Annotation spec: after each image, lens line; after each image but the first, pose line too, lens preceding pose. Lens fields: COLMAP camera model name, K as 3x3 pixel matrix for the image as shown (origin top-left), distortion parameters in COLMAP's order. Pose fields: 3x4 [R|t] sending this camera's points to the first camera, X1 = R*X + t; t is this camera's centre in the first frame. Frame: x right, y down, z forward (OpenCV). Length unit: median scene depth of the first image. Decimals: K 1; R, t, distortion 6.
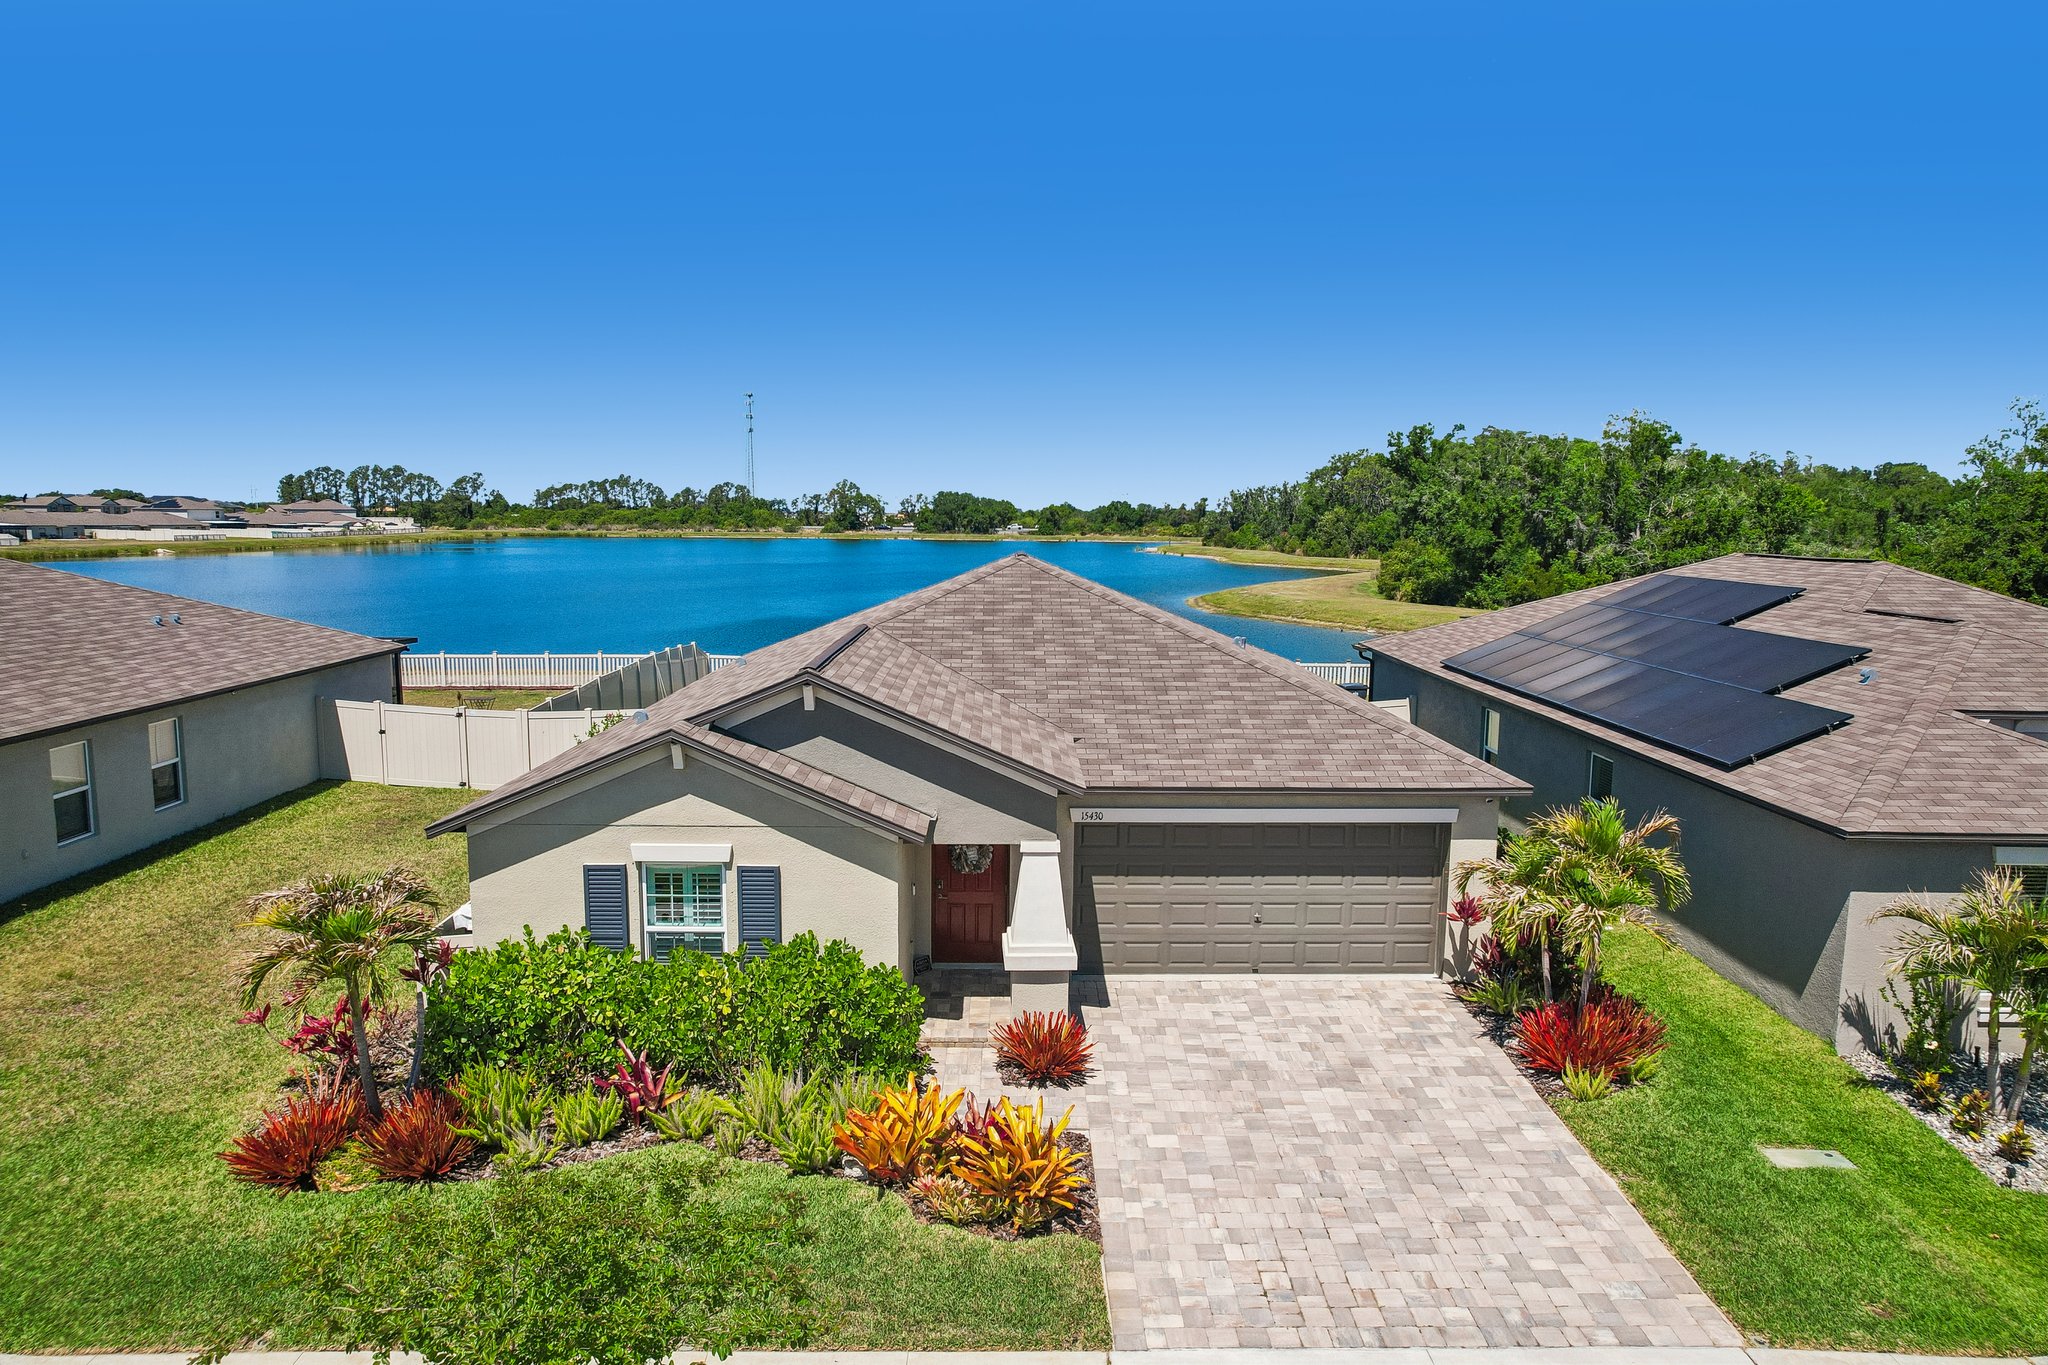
lens RADIAL K [[1315.6, 0, 1021.1], [0, 1315.6, 683.3], [0, 0, 1]] dist [-0.076901, 0.071660]
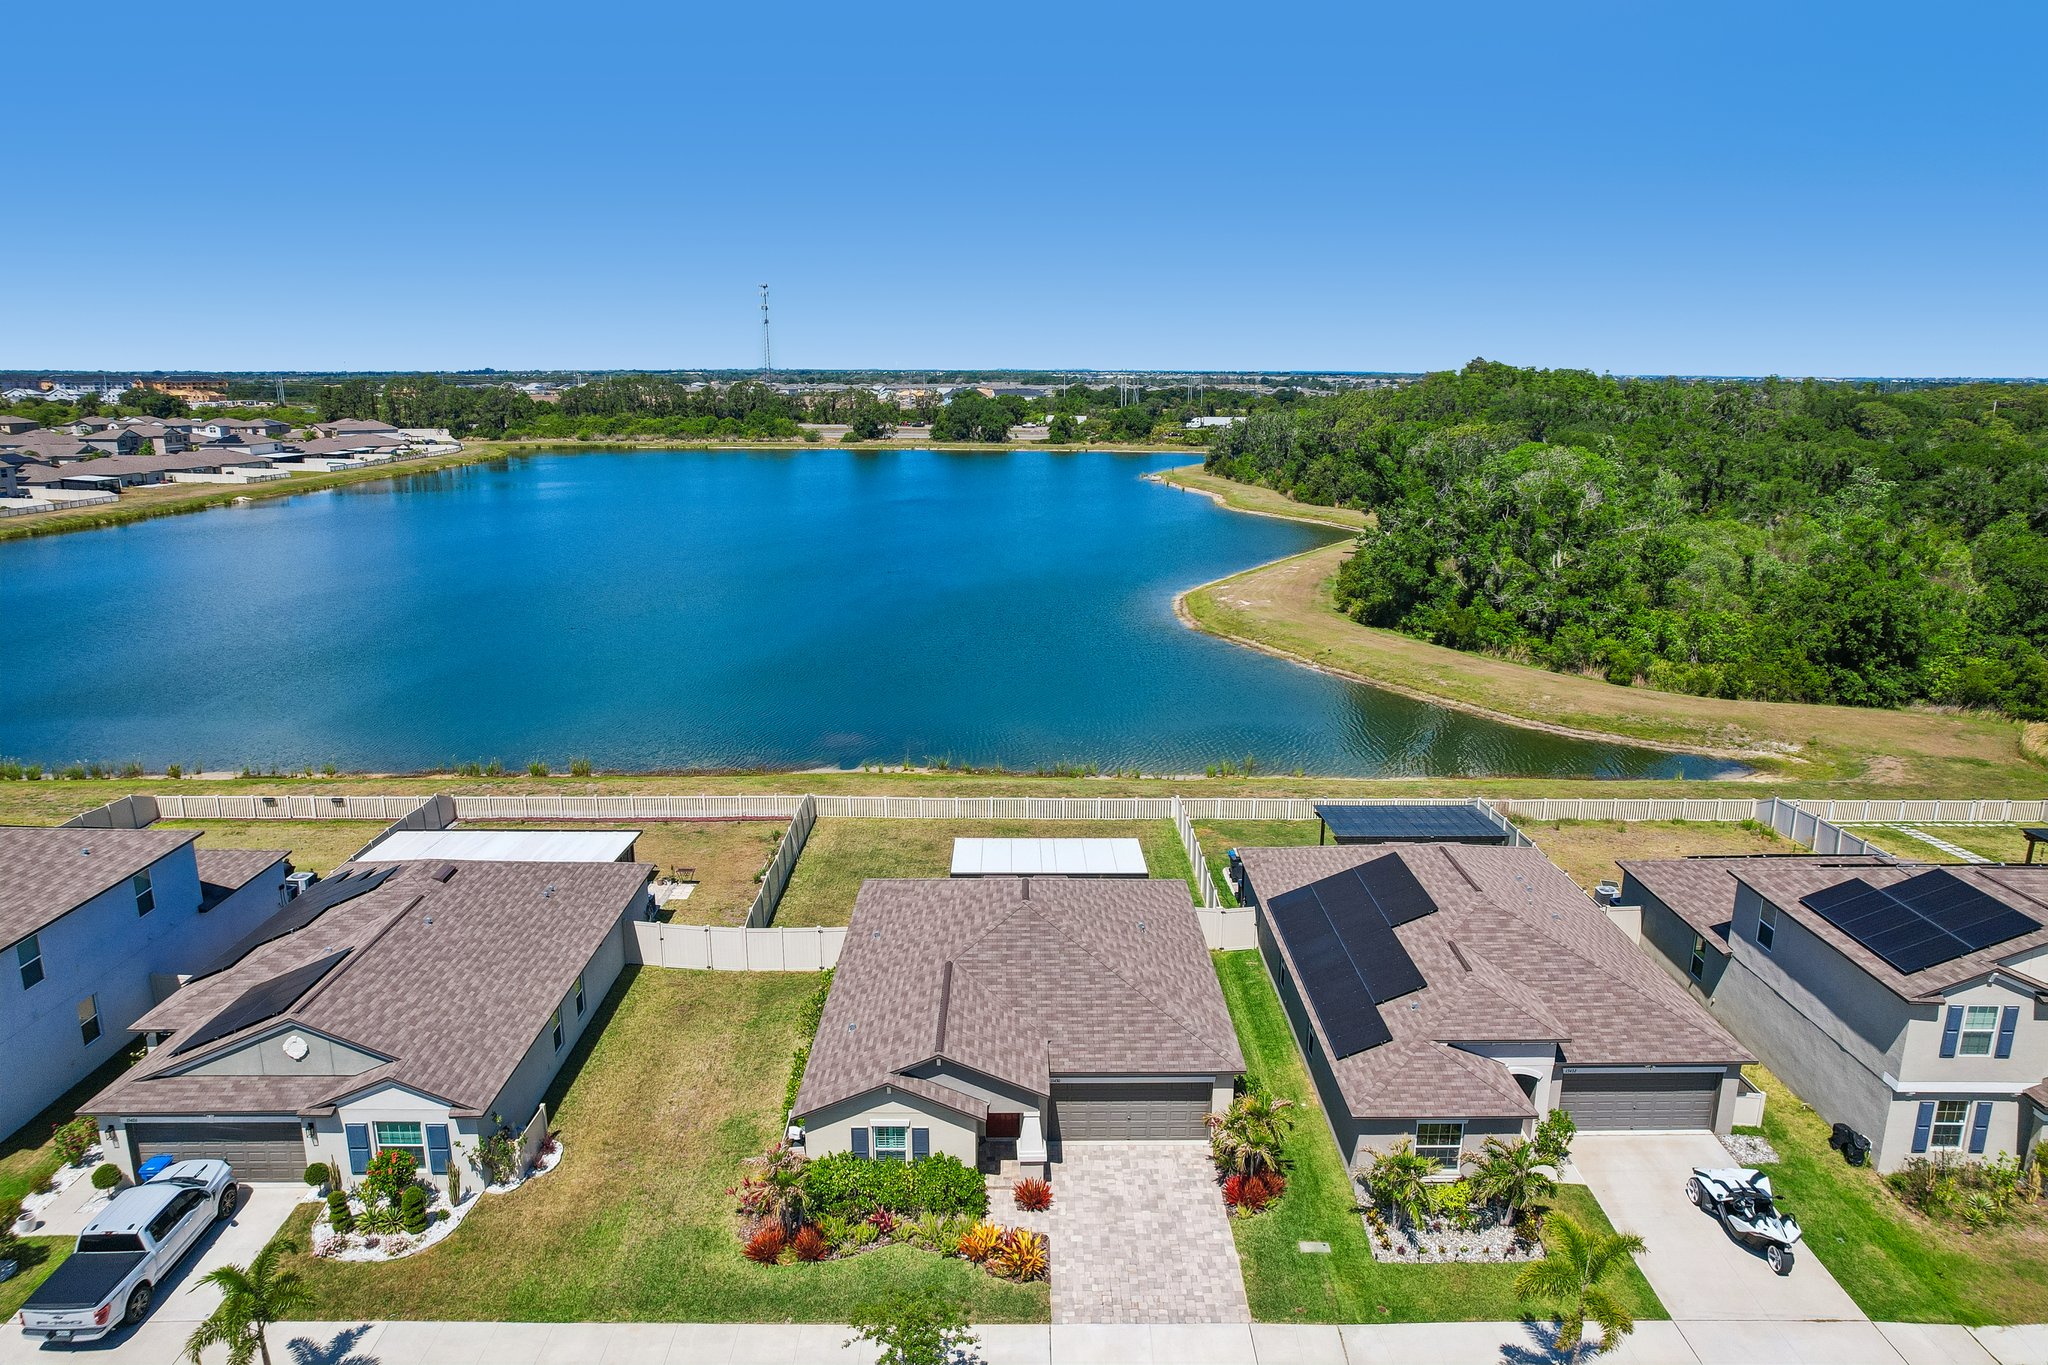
lens RADIAL K [[1315.6, 0, 1017.0], [0, 1315.6, 686.1], [0, 0, 1]] dist [-0.076901, 0.071660]
pose [[0.999881, -0.005371, -0.014470, 0.026767], [0.006941, 0.993821, 0.110774, -0.952047], [0.013786, -0.110862, 0.993740, -1.361163]]
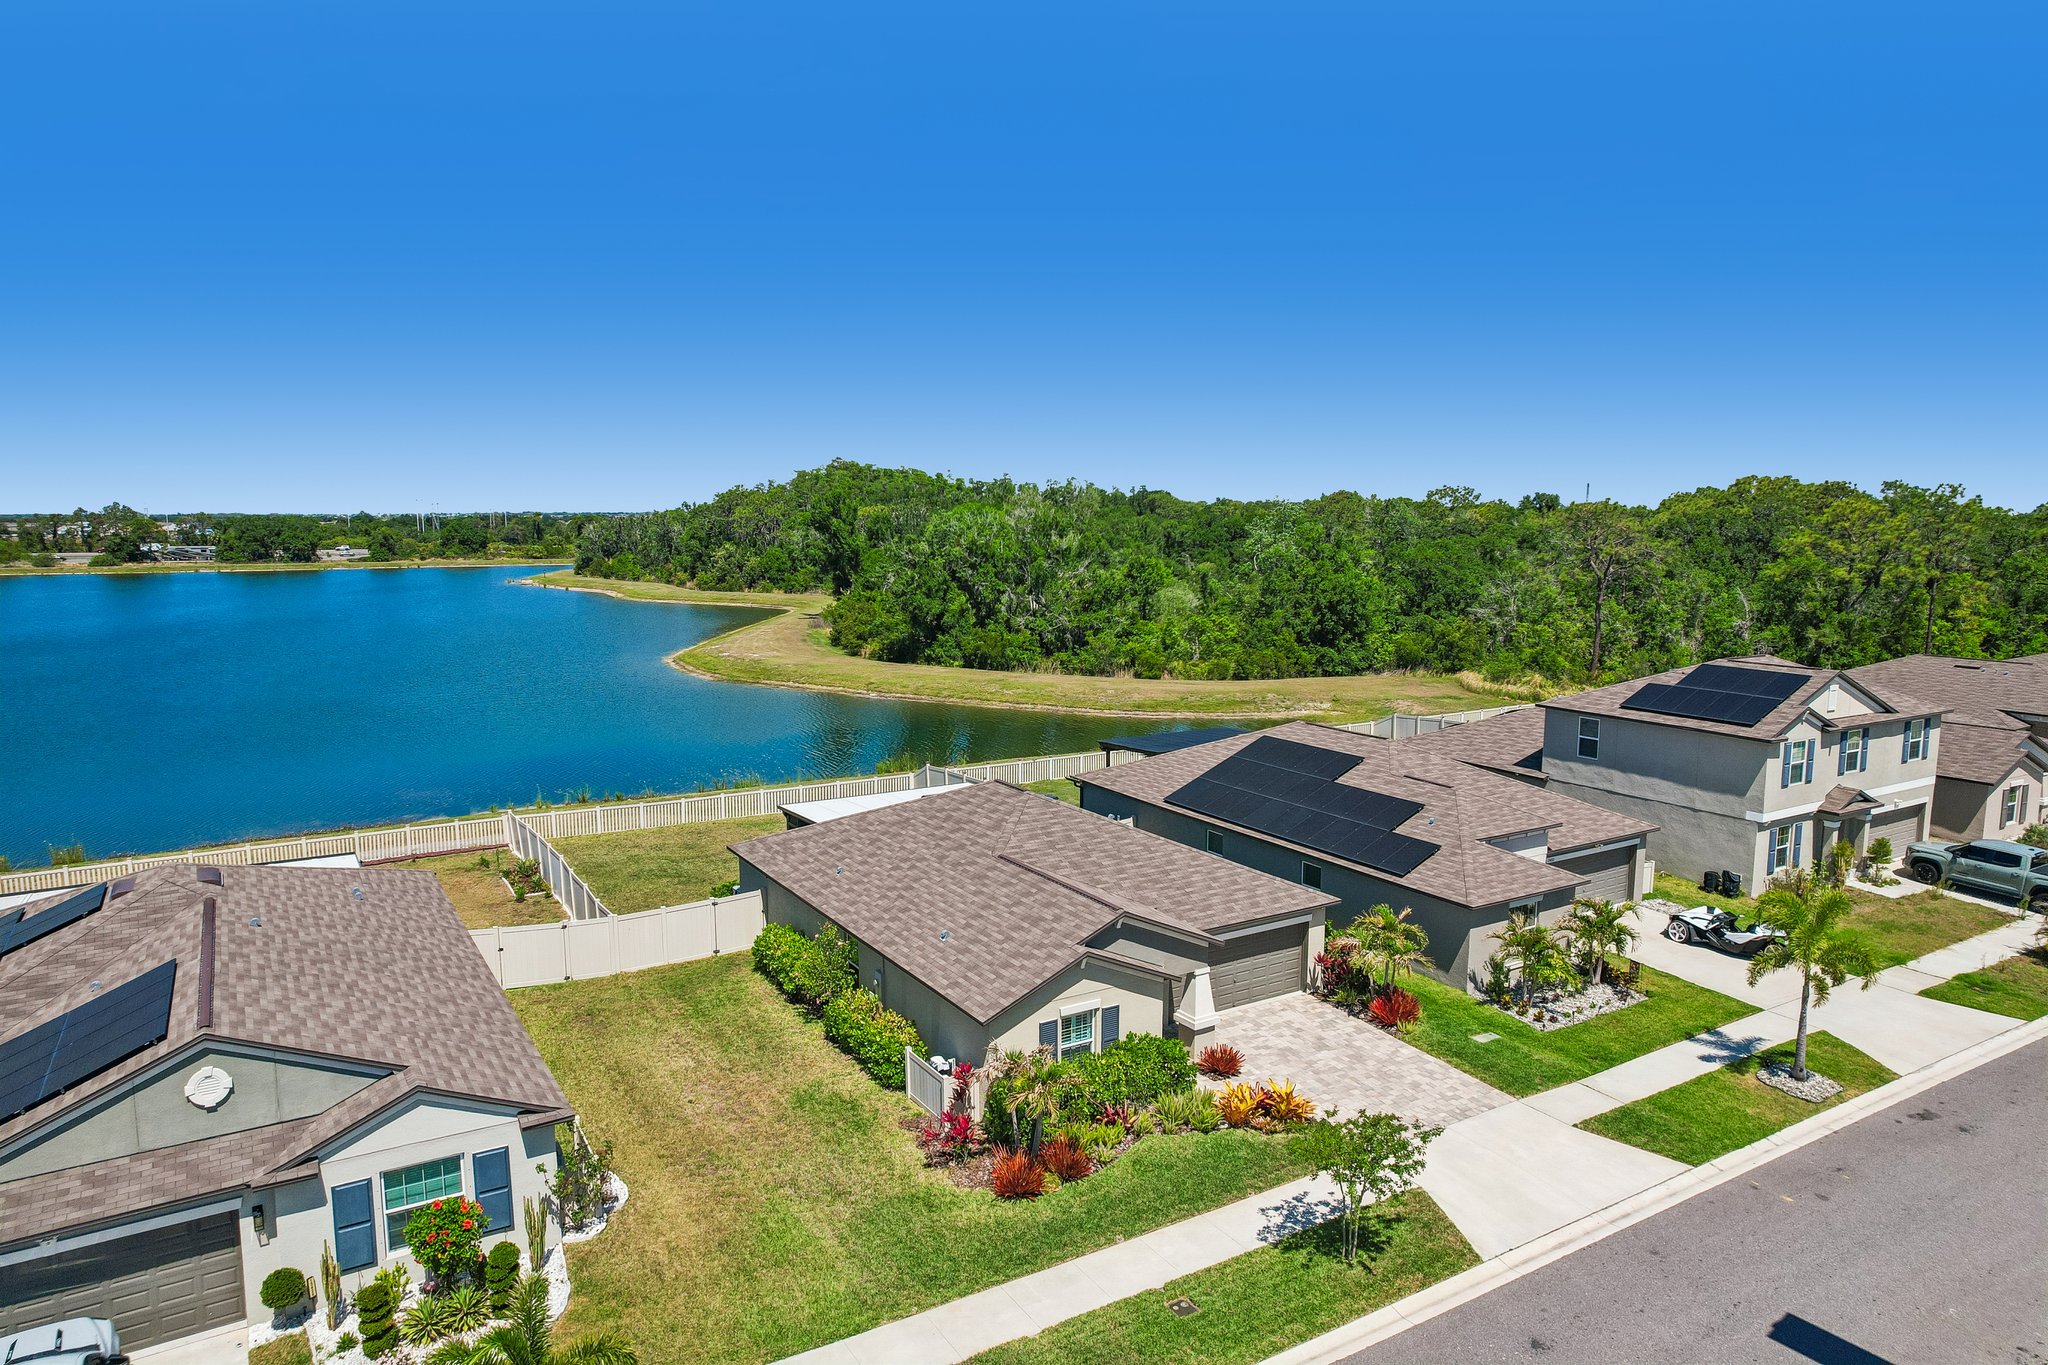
lens RADIAL K [[1315.6, 0, 1021.2], [0, 1315.6, 670.3], [0, 0, 1]] dist [-0.076901, 0.071660]
pose [[0.865042, -0.071565, 0.496569, -1.286236], [0.073151, 0.997188, 0.016283, -0.429940], [-0.496338, 0.022239, 0.867844, -0.743827]]
